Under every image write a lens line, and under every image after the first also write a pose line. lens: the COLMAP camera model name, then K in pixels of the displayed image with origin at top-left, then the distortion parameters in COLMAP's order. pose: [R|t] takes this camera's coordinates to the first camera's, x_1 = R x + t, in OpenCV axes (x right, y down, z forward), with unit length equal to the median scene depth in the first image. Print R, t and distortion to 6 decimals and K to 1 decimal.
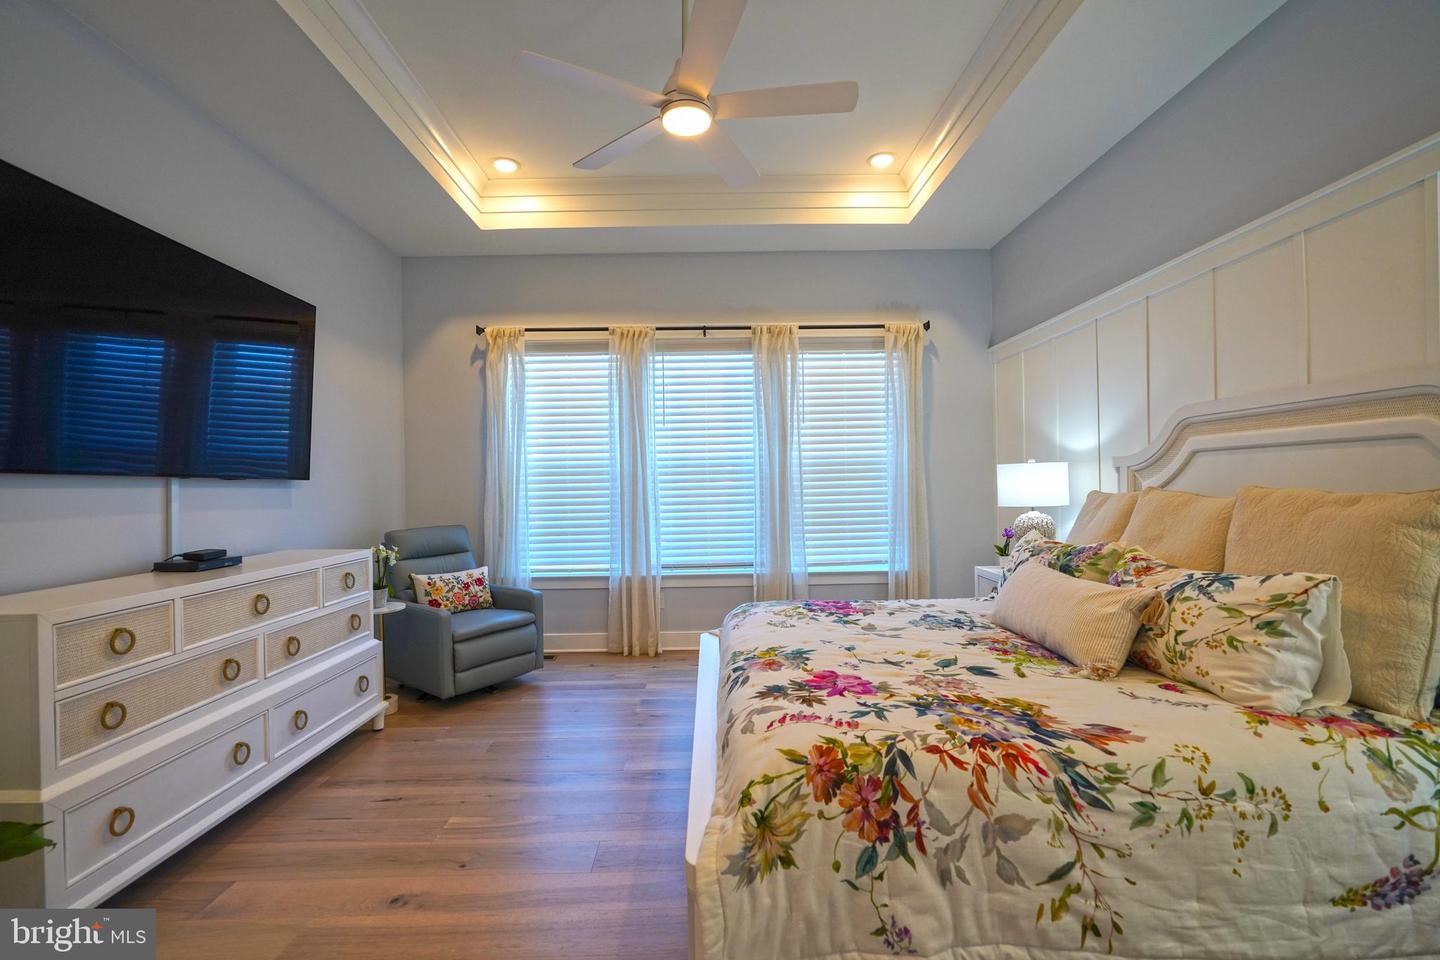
lens RADIAL K [[644.9, 0, 725.1], [0, 644.9, 478.3], [0, 0, 1]] dist [-0.014168, 0.006434]
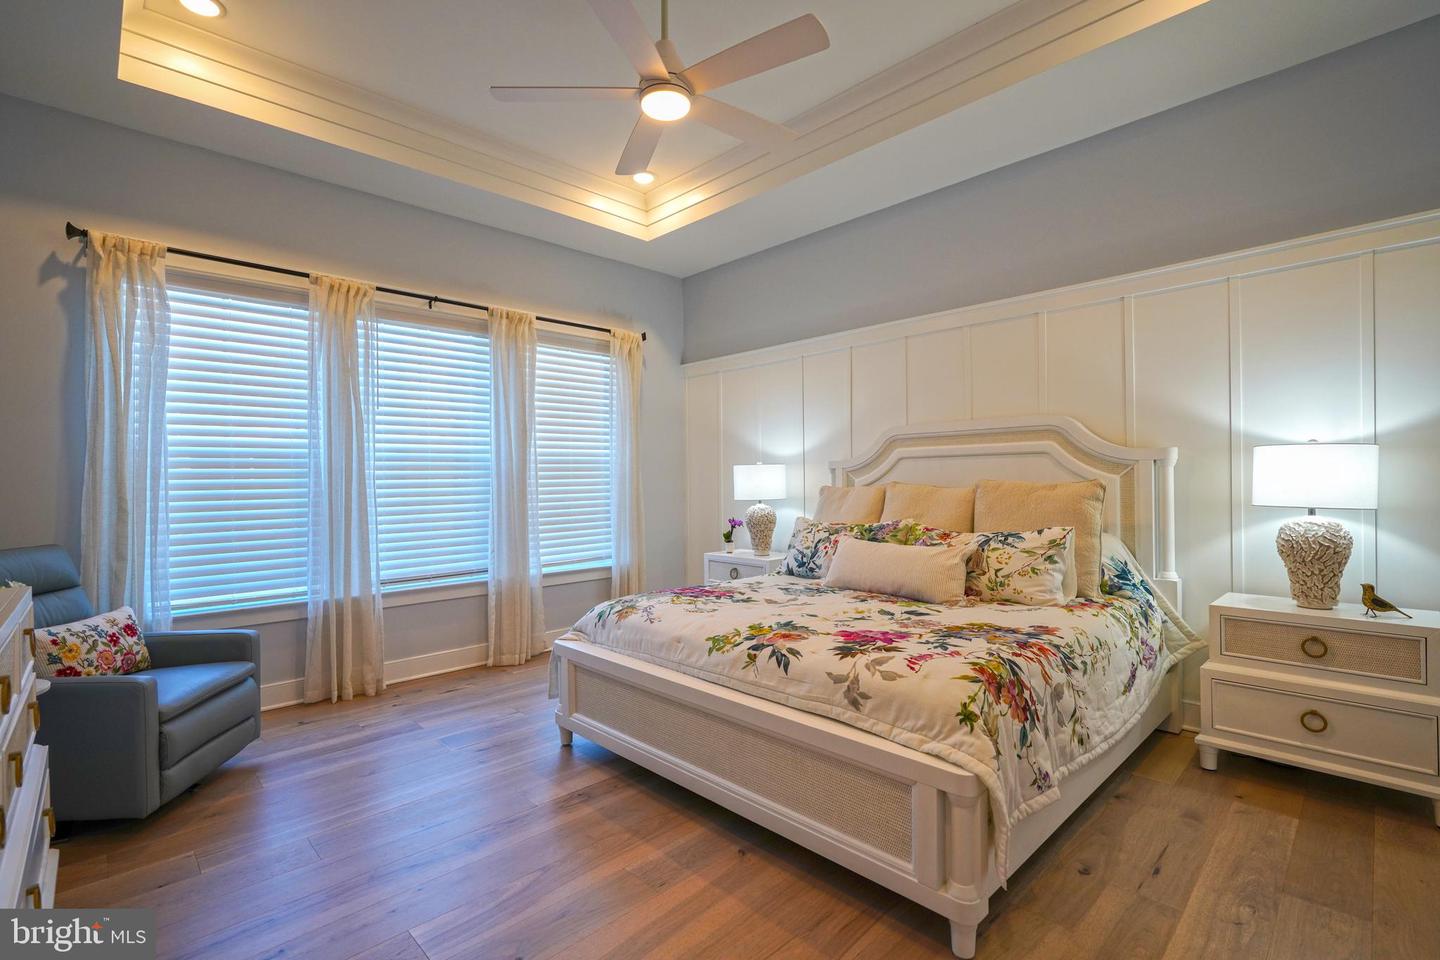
lens RADIAL K [[644.9, 0, 725.9], [0, 644.9, 479.9], [0, 0, 1]] dist [-0.014168, 0.006434]
pose [[0.729264, 0.008059, 0.684185, -0.437747], [-0.004406, 0.999965, -0.007082, 0.015323], [-0.684219, 0.002150, 0.729274, 0.147718]]
